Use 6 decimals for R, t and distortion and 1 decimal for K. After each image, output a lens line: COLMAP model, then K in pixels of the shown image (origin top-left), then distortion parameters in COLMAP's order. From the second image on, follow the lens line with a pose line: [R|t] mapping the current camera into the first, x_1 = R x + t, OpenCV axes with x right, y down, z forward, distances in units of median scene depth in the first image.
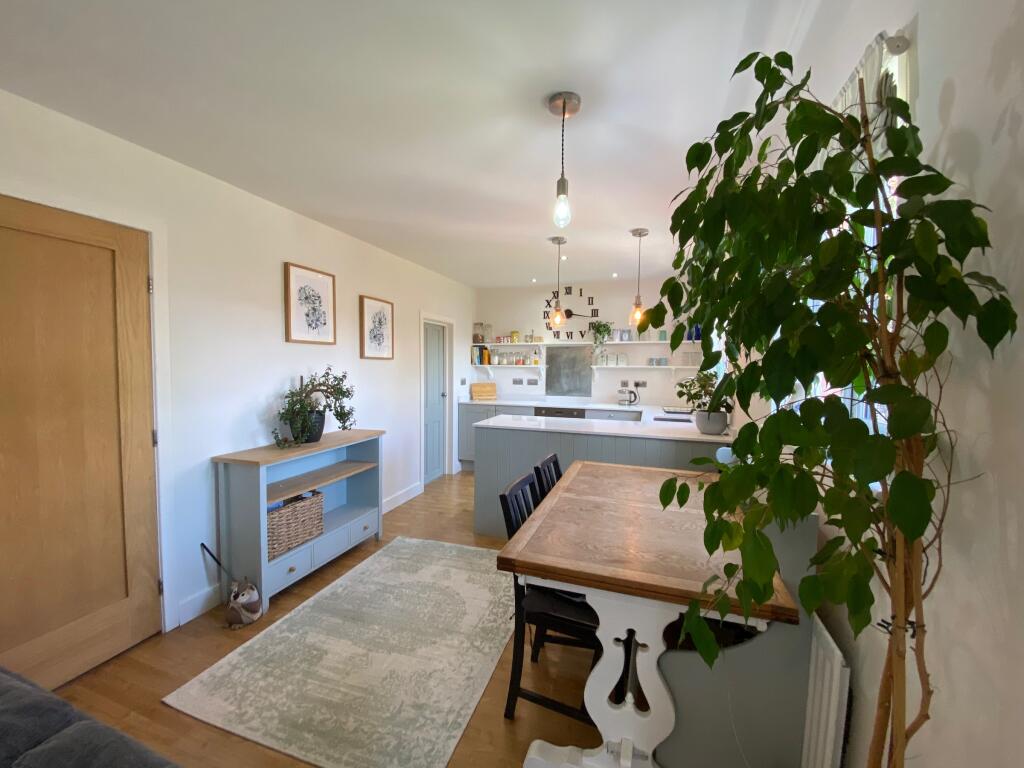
lens RADIAL K [[411.0, 0, 512.0], [0, 411.0, 384.0], [0, 0, 1]] dist [0.021189, -0.021846]
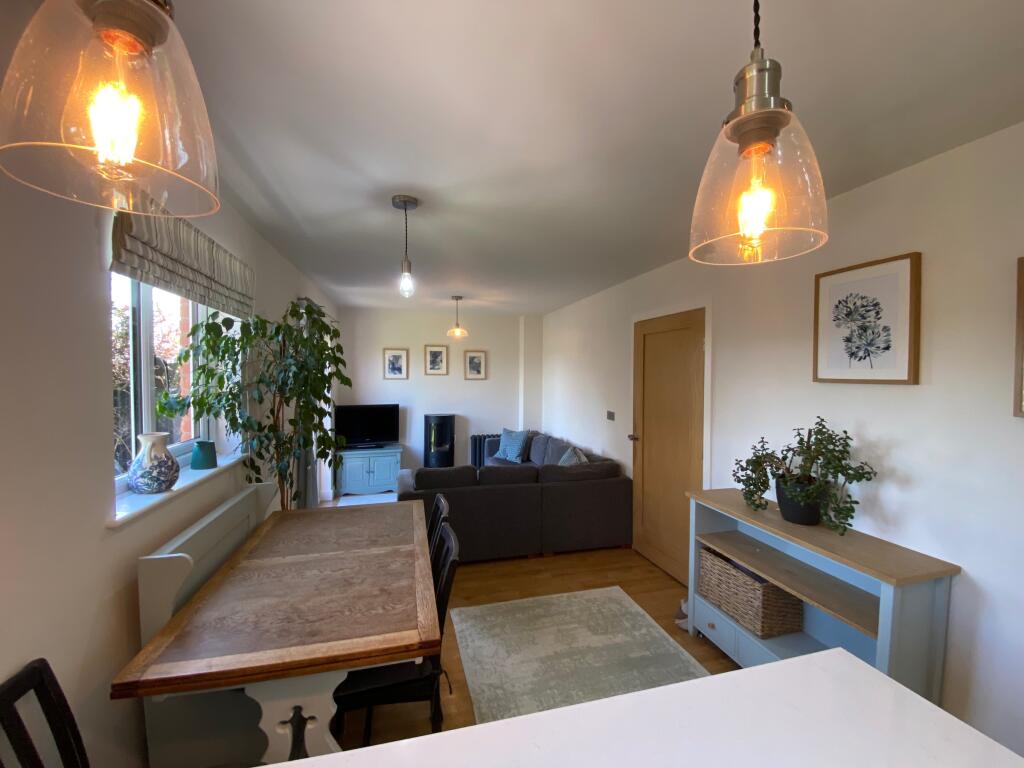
lens RADIAL K [[411.0, 0, 512.0], [0, 411.0, 384.0], [0, 0, 1]] dist [0.021189, -0.021846]
pose [[-0.834993, 0.000717, -0.550260, 0.294471], [-0.040000, 0.997274, 0.061997, -0.113183], [0.548805, 0.073778, -0.832689, 1.218189]]
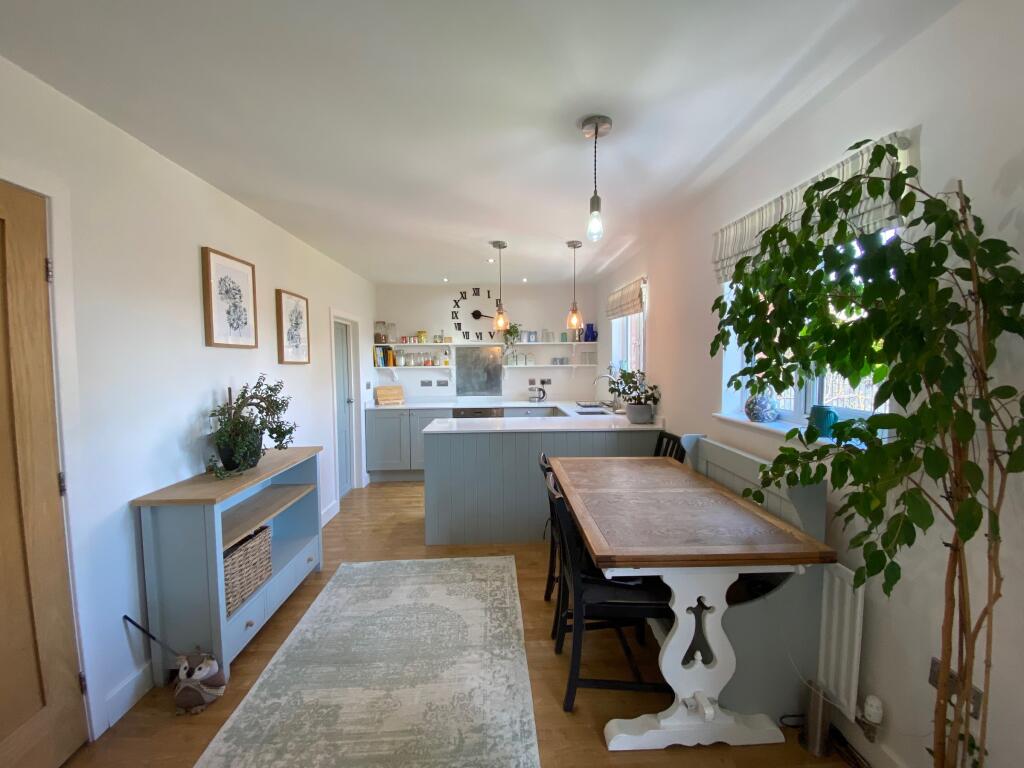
lens RADIAL K [[411.0, 0, 512.0], [0, 411.0, 384.0], [0, 0, 1]] dist [0.021189, -0.021846]
pose [[0.935681, -0.036278, 0.350976, -0.256151], [0.034320, 0.999341, 0.011798, -0.016453], [-0.351173, 0.001007, 0.936310, 0.040530]]
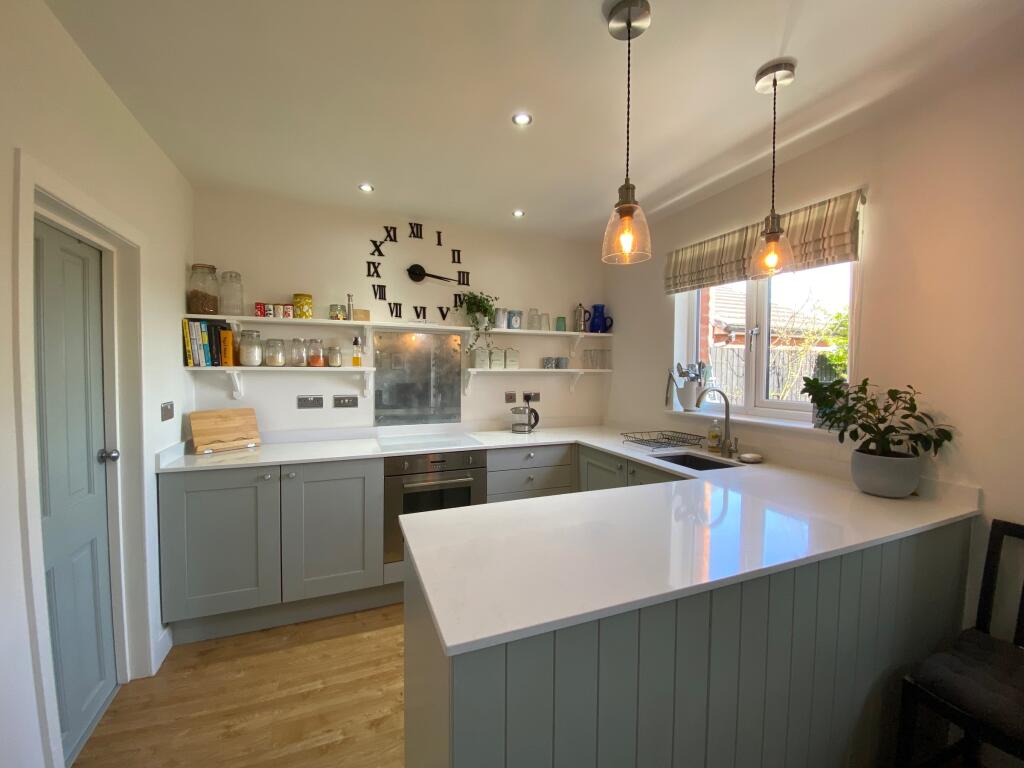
lens RADIAL K [[409.6, 0, 523.4], [0, 409.6, 387.3], [0, 0, 1]] dist [0.022352, -0.028186]
pose [[0.741737, -0.029979, 0.670020, -0.227693], [0.031953, 0.999446, 0.009345, -0.035990], [-0.669929, 0.014477, 0.742284, 0.898193]]
